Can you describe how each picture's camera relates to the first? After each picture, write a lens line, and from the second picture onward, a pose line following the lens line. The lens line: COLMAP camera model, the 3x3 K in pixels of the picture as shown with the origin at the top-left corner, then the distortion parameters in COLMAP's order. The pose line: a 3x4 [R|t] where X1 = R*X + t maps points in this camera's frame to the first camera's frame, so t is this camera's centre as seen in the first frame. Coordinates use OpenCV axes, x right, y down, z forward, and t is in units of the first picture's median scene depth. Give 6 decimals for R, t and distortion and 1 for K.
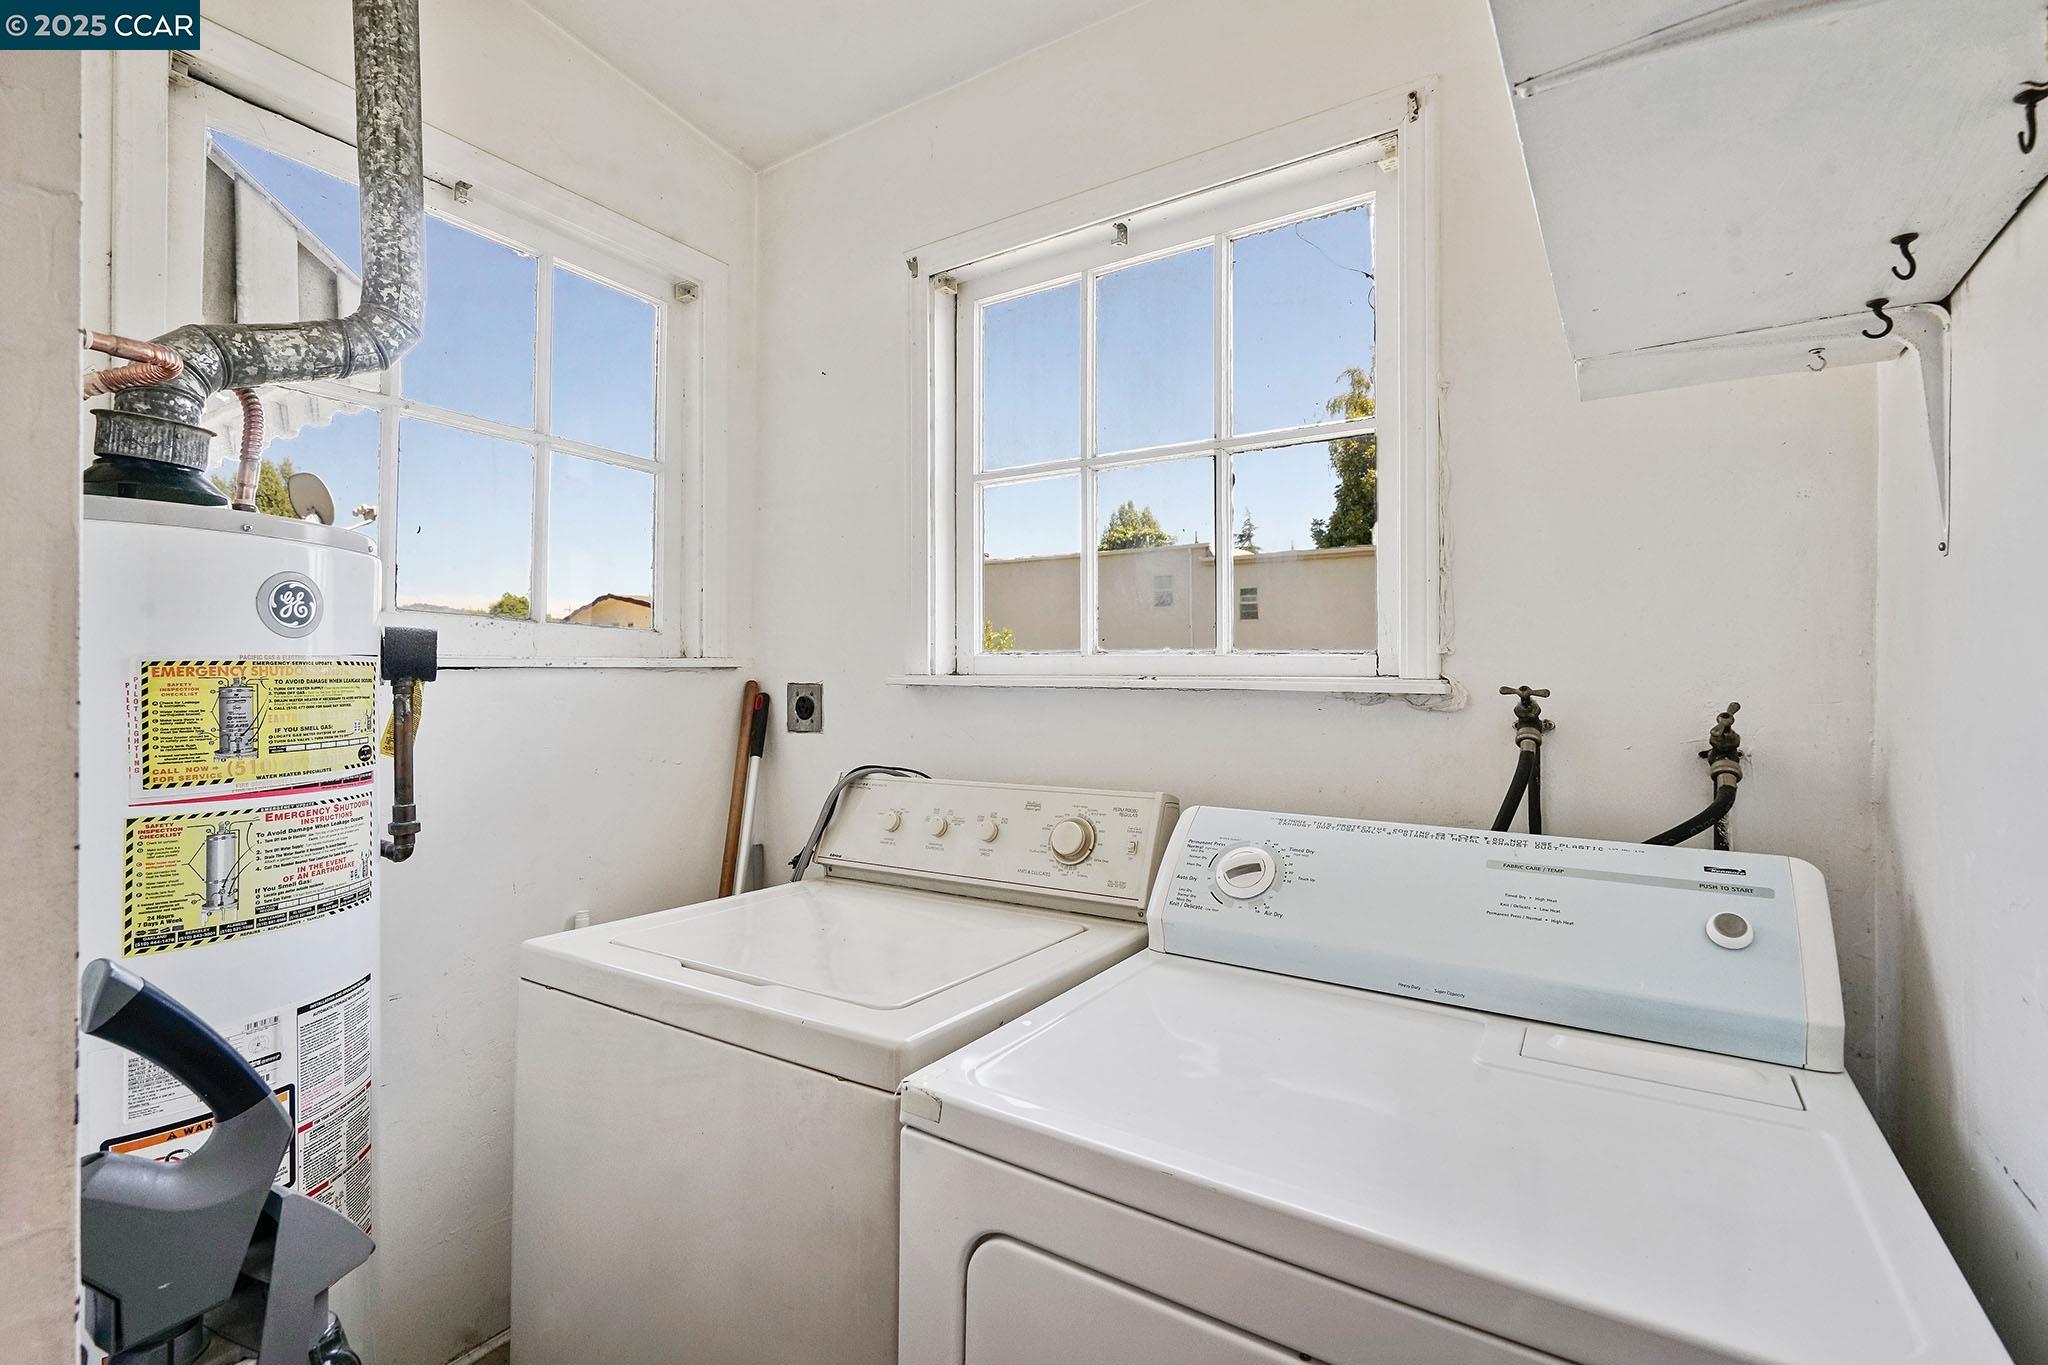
lens RADIAL K [[922.1, 0, 1024.0], [0, 922.1, 682.5], [0, 0, 1]] dist [-0.021211, -0.000118]
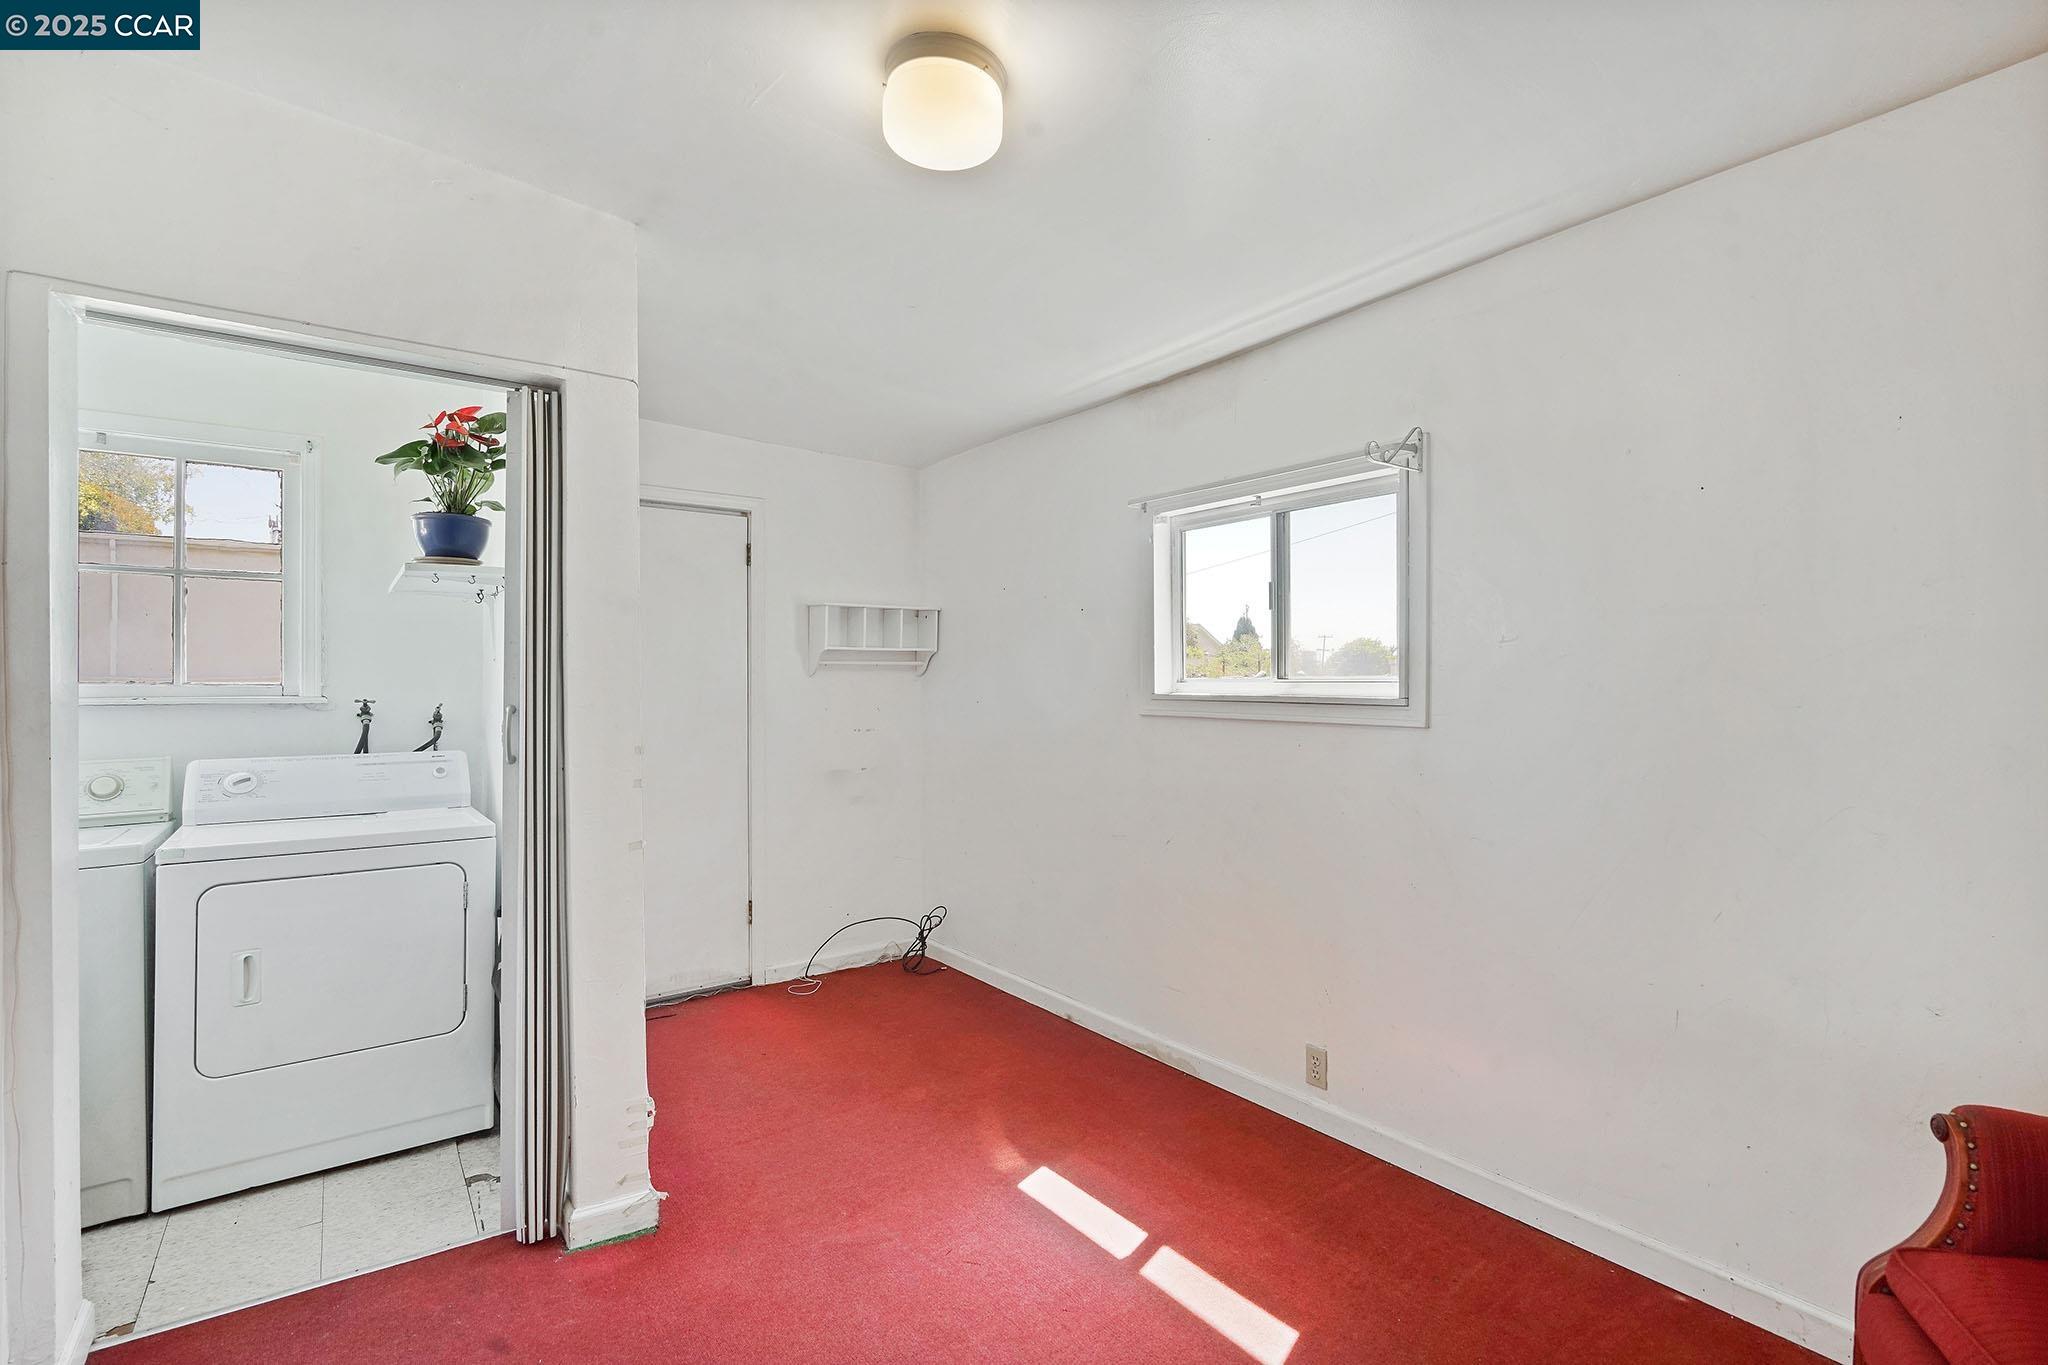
lens RADIAL K [[922.1, 0, 1024.0], [0, 922.1, 682.5], [0, 0, 1]] dist [-0.021211, -0.000118]
pose [[0.327709, 0.003904, 0.944771, -1.269978], [0.016794, 0.999809, -0.009956, 0.013867], [-0.944630, 0.019129, 0.327581, -1.598472]]
